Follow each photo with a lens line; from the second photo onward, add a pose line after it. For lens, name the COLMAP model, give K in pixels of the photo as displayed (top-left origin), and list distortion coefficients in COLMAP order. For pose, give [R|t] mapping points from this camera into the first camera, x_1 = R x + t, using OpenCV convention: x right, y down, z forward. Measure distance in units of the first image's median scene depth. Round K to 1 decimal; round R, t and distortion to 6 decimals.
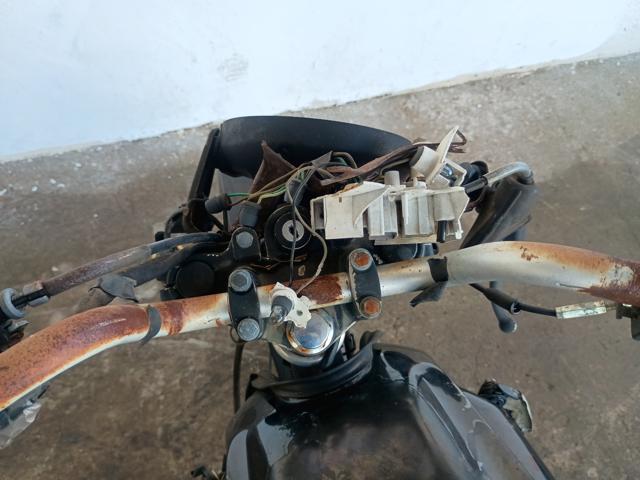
lens RADIAL K [[536.0, 0, 313.9], [0, 536.0, 238.3], [0, 0, 1]] dist [0.047009, -0.079784]
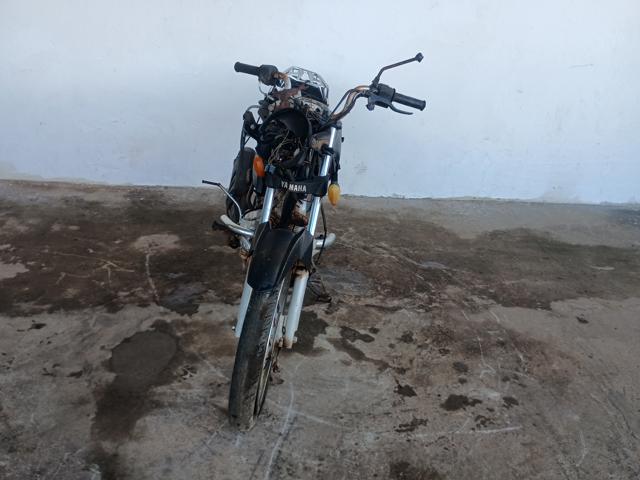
lens RADIAL K [[536.0, 0, 314.8], [0, 536.0, 241.7], [0, 0, 1]] dist [0.047009, -0.079784]
pose [[0.966880, 0.092465, -0.237893, 0.303792], [-0.208755, 0.822764, -0.528659, 1.511409], [0.146847, 0.560811, 0.814817, -0.979600]]
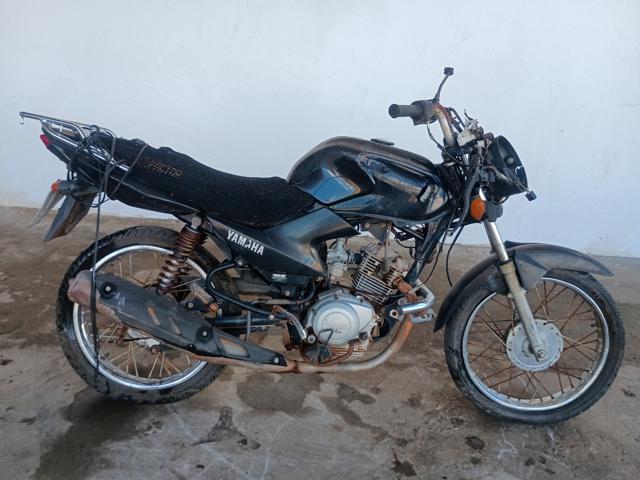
lens RADIAL K [[536.0, 0, 311.2], [0, 536.0, 245.3], [0, 0, 1]] dist [0.047009, -0.079784]
pose [[0.937964, 0.113893, -0.327494, 0.379619], [-0.291622, 0.770061, -0.567417, 1.378526], [0.187565, 0.627721, 0.755503, -0.791961]]
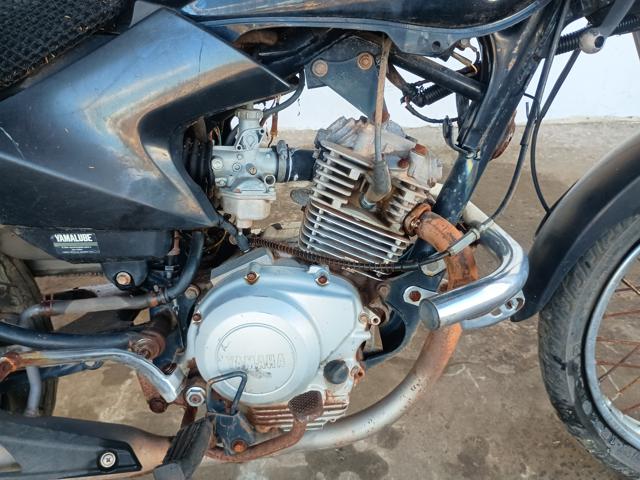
lens RADIAL K [[536.0, 0, 314.9], [0, 536.0, 244.4], [0, 0, 1]] dist [0.047009, -0.079784]
pose [[0.935425, 0.077880, -0.344840, 0.234297], [-0.227638, 0.878997, -0.418982, 0.864980], [0.270483, 0.470425, 0.839964, -0.096325]]
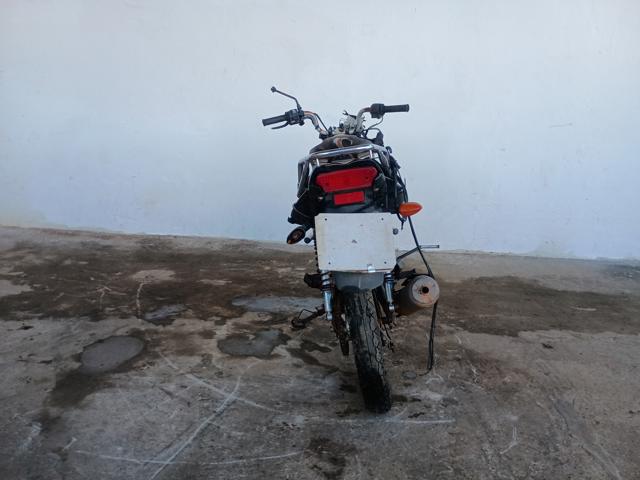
lens RADIAL K [[536.0, 0, 317.2], [0, 536.0, 240.0], [0, 0, 1]] dist [0.047009, -0.079784]
pose [[0.939450, 0.053163, -0.338538, 0.655354], [-0.275470, 0.704780, -0.653760, 1.748758], [0.203839, 0.707432, 0.676750, -0.856641]]
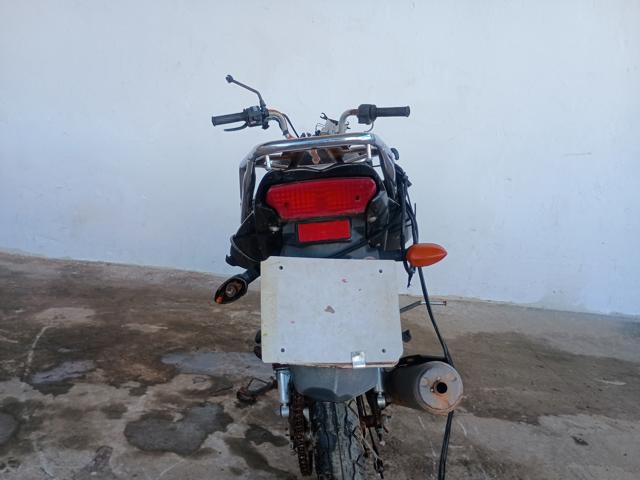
lens RADIAL K [[536.0, 0, 315.1], [0, 536.0, 254.0], [0, 0, 1]] dist [0.047009, -0.079784]
pose [[0.951100, 0.090573, -0.295306, 0.503386], [-0.276571, 0.675428, -0.683597, 1.364781], [0.137542, 0.731842, 0.667450, -0.530480]]
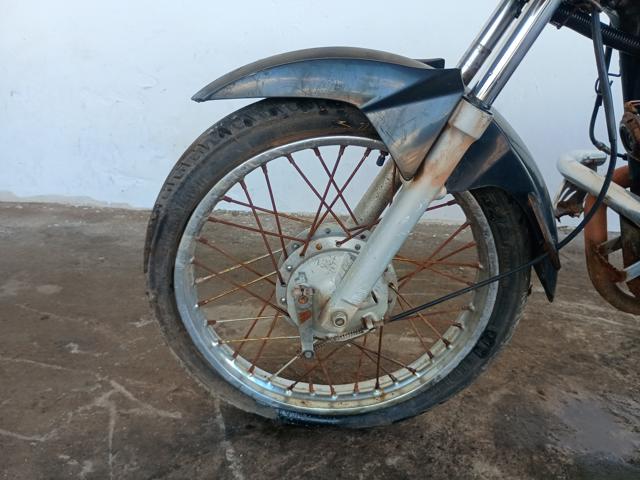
lens RADIAL K [[536.0, 0, 319.3], [0, 536.0, 243.5], [0, 0, 1]] dist [0.047009, -0.079784]
pose [[0.954758, 0.071848, -0.288573, -0.464939], [-0.237508, 0.768184, -0.594545, 0.874231], [0.178960, 0.636185, 0.750494, -0.013086]]
